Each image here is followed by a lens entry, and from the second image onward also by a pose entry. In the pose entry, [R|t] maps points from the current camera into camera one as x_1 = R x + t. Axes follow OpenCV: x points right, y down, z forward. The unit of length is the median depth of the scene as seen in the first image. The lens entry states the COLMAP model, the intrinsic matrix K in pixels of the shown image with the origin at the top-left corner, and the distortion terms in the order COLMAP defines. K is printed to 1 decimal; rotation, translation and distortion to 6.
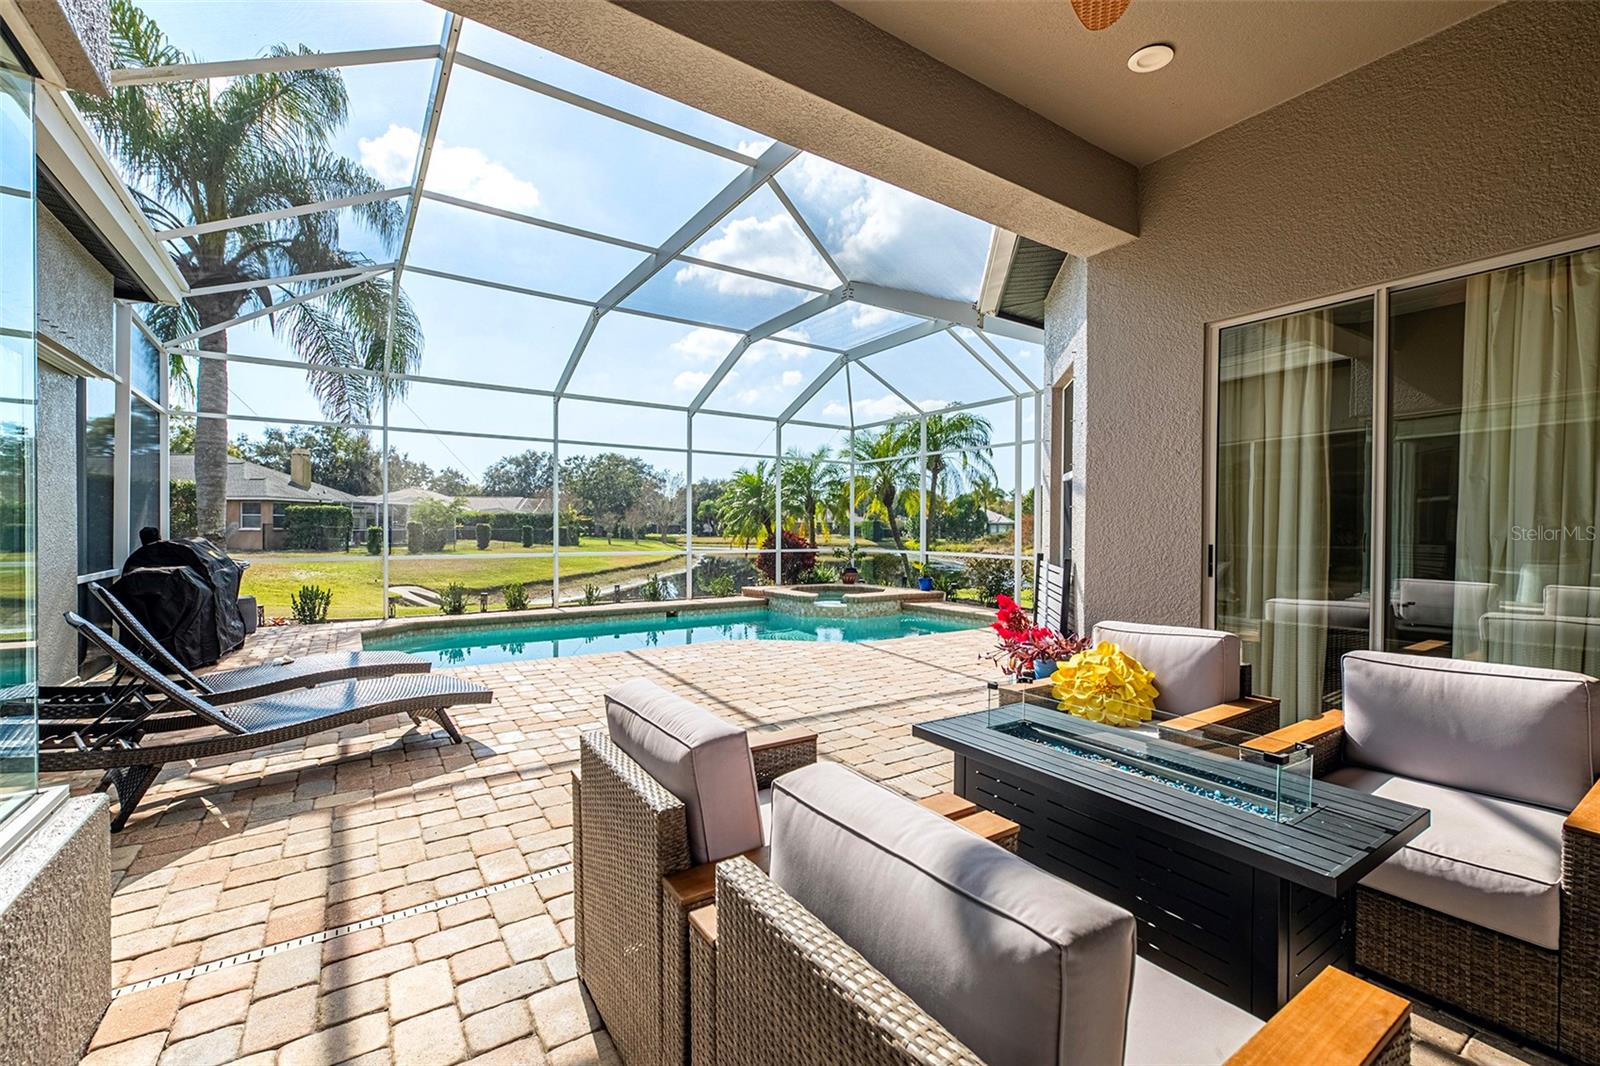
lens RADIAL K [[666.9, 0, 795.2], [0, 666.9, 530.5], [0, 0, 1]] dist [0.000694, 0.000008]
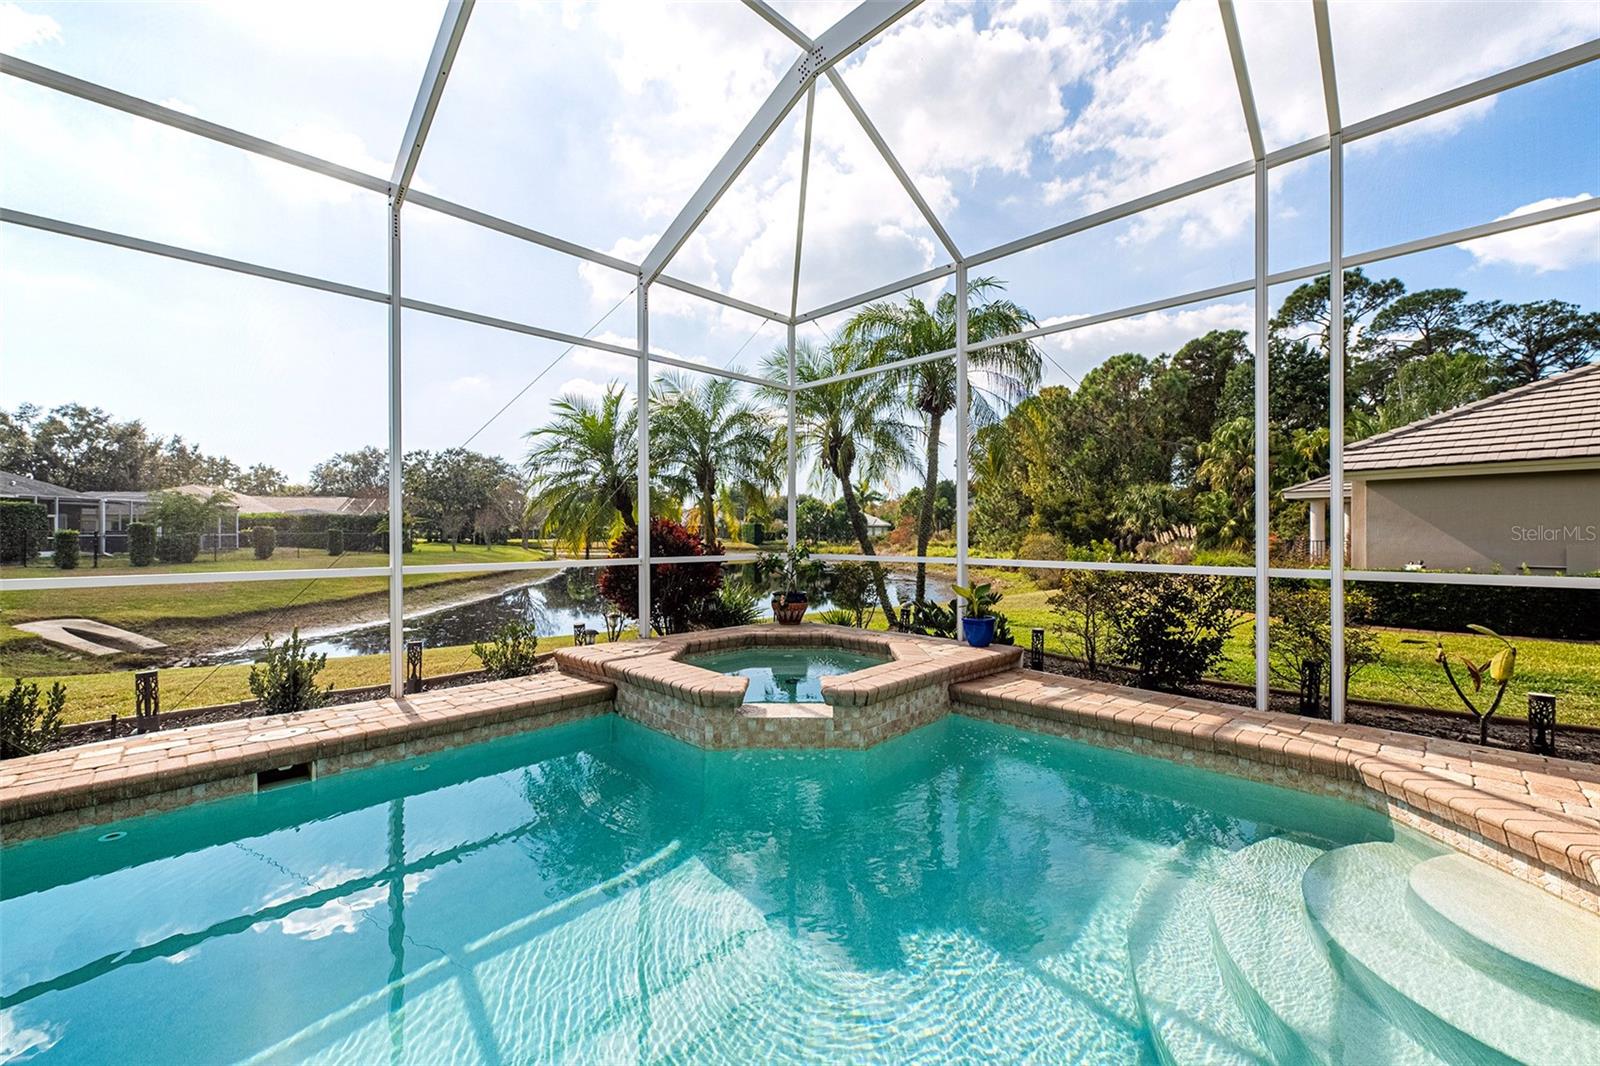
lens RADIAL K [[632.9, 0, 800.0], [0, 632.9, 533.0], [0, 0, 1]] dist [-0.000502, -0.000281]
pose [[0.980201, -0.006286, 0.197904, -0.001686], [0.006872, 0.999974, -0.002270, 0.003484], [-0.197884, 0.003585, 0.980219, 0.152410]]
